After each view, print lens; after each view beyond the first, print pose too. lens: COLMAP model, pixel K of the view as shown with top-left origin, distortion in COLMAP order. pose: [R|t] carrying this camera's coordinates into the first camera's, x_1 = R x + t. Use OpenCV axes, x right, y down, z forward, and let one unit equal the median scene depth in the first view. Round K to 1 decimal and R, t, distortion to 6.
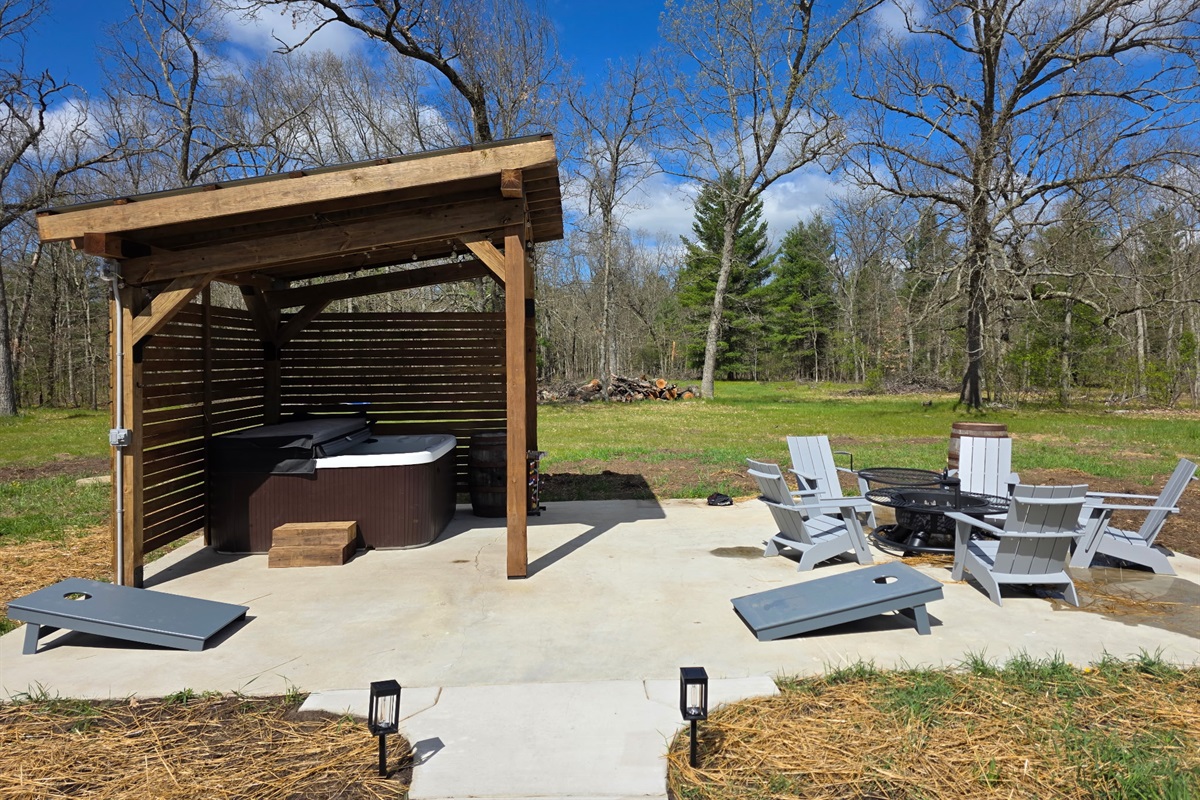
lens RADIAL K [[797.5, 0, 598.0], [0, 797.5, 368.8], [0, 0, 1]] dist [0.041009, -0.000626]
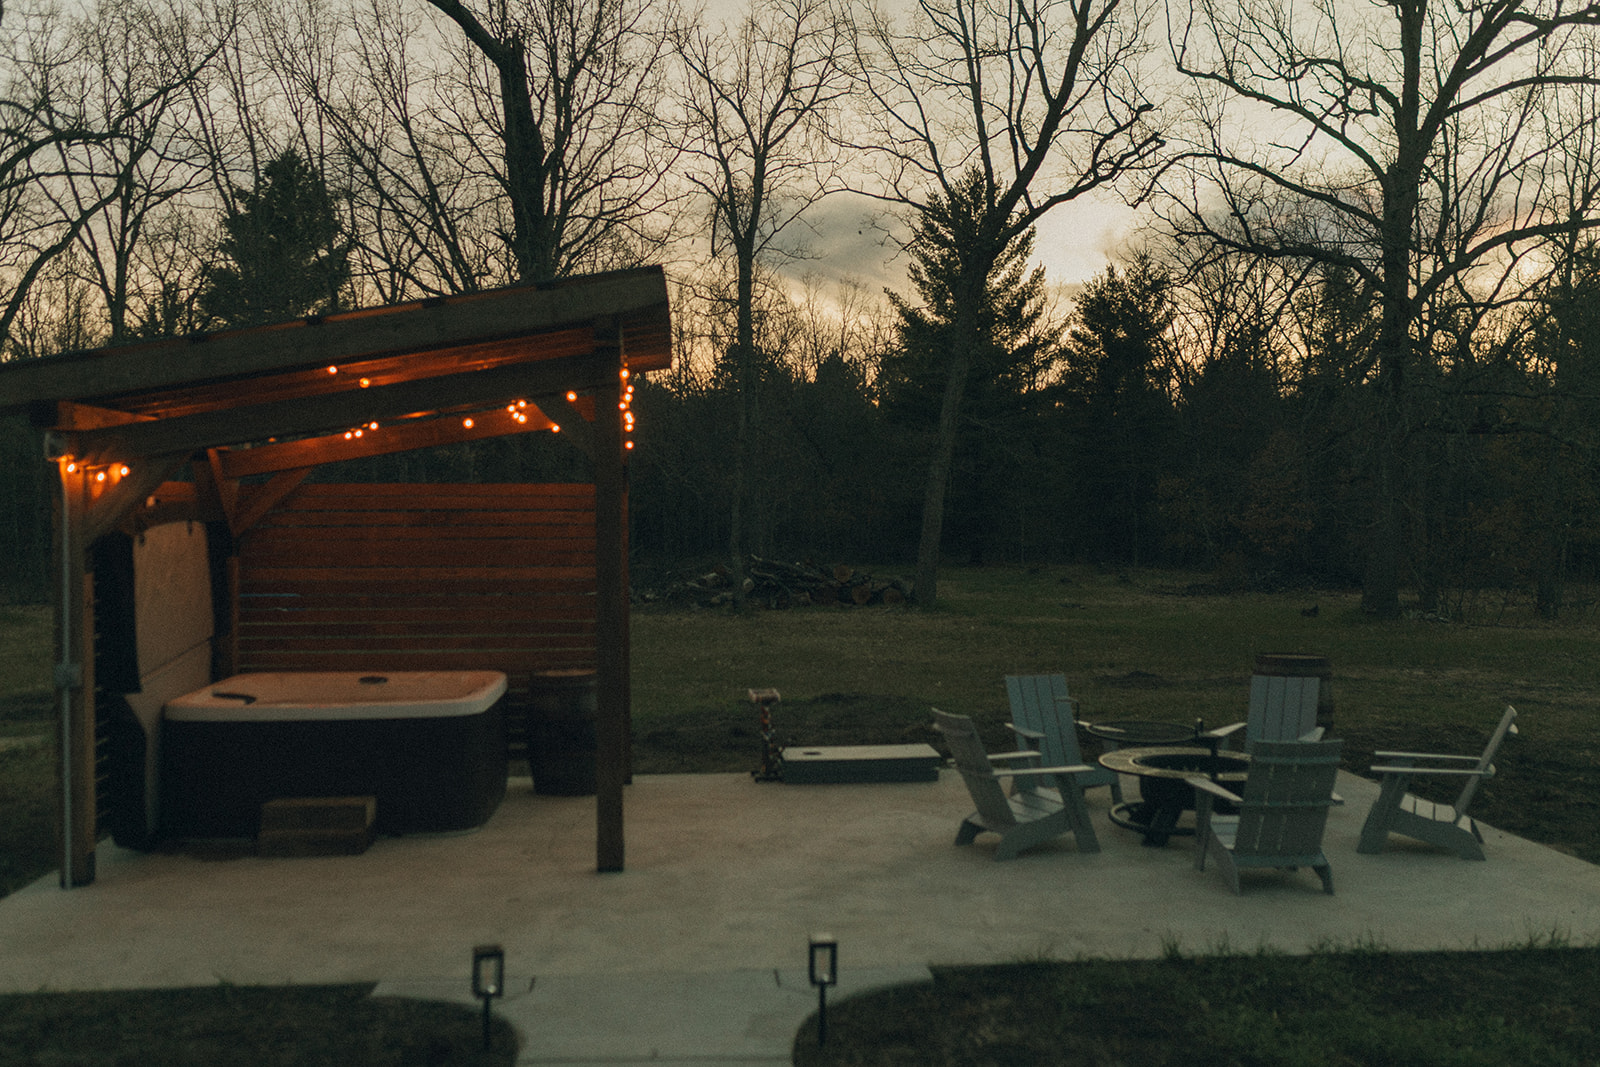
lens RADIAL K [[1566.5, 0, 800.0], [0, 1566.5, 533.5], [0, 0, 1]] dist [-0.001652, 0.004066]
pose [[0.998912, 0.005234, 0.046342, 0.000652], [-0.005149, 0.999985, -0.001964, -0.008494], [-0.046352, 0.001723, 0.998924, -0.084103]]
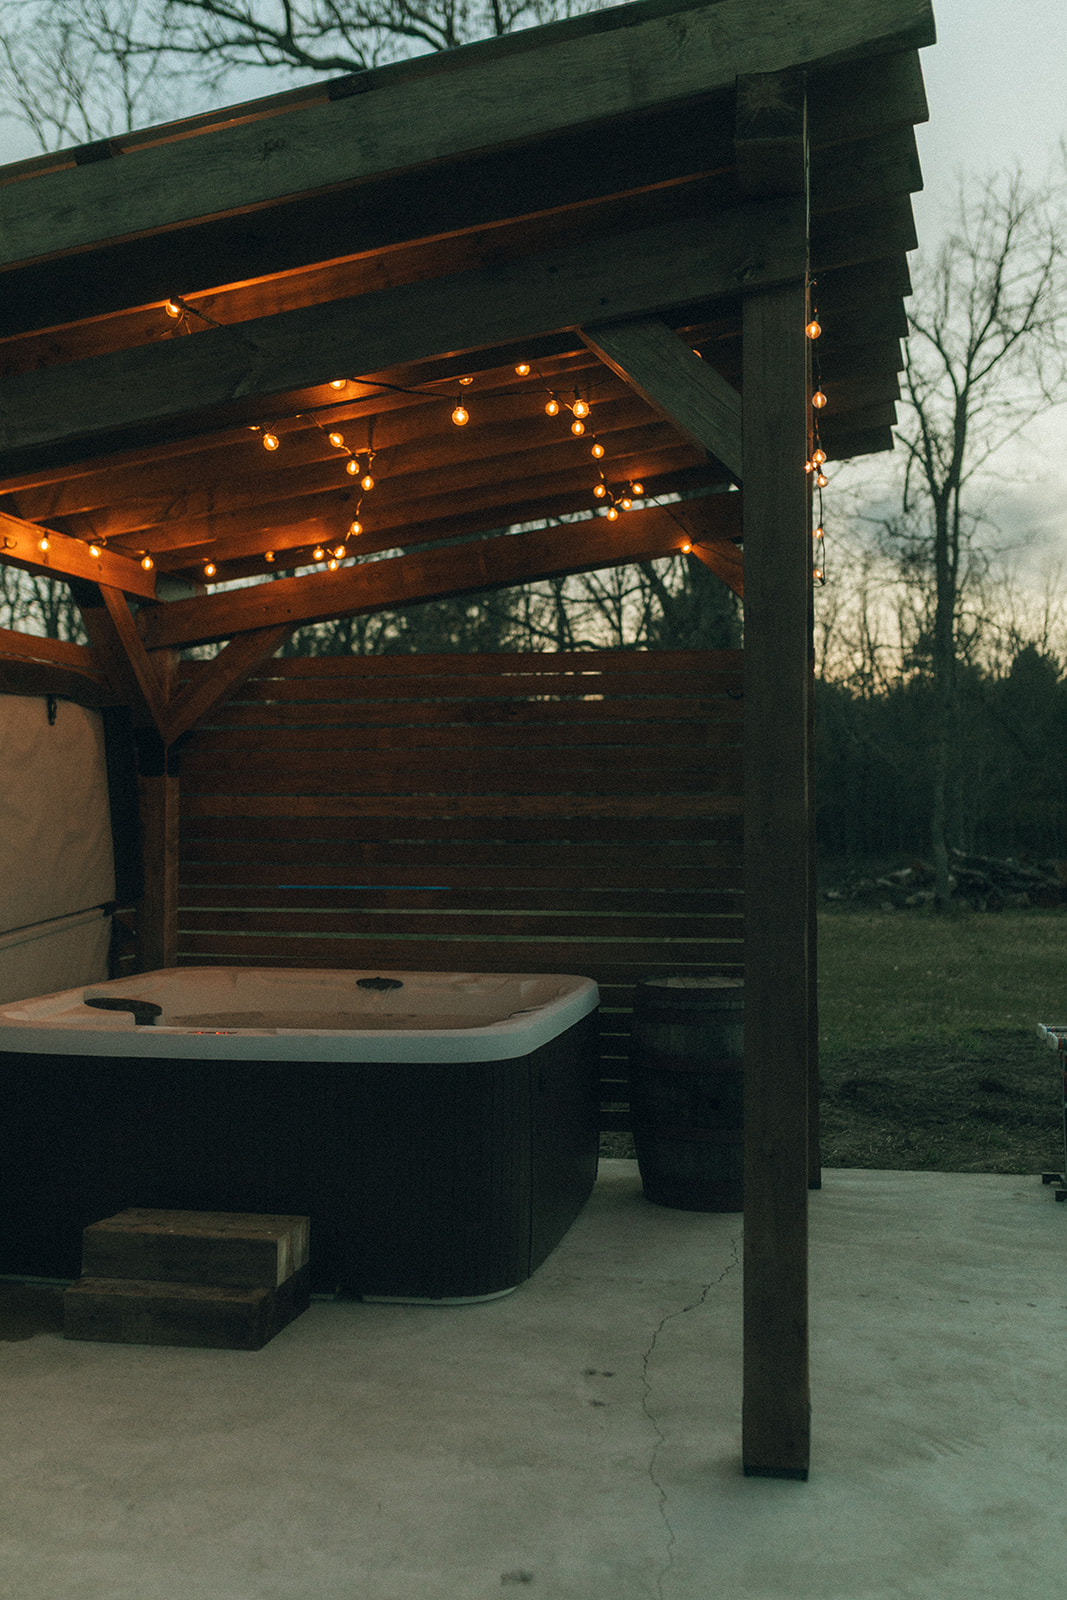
lens RADIAL K [[1566.5, 0, 533.5], [0, 1566.5, 800.0], [0, 0, 1]] dist [-0.001652, 0.004066]
pose [[0.972312, 0.006172, -0.233607, -0.010776], [-0.012414, 0.999604, -0.025260, 0.005406], [0.233358, 0.027460, 0.972003, 0.081204]]
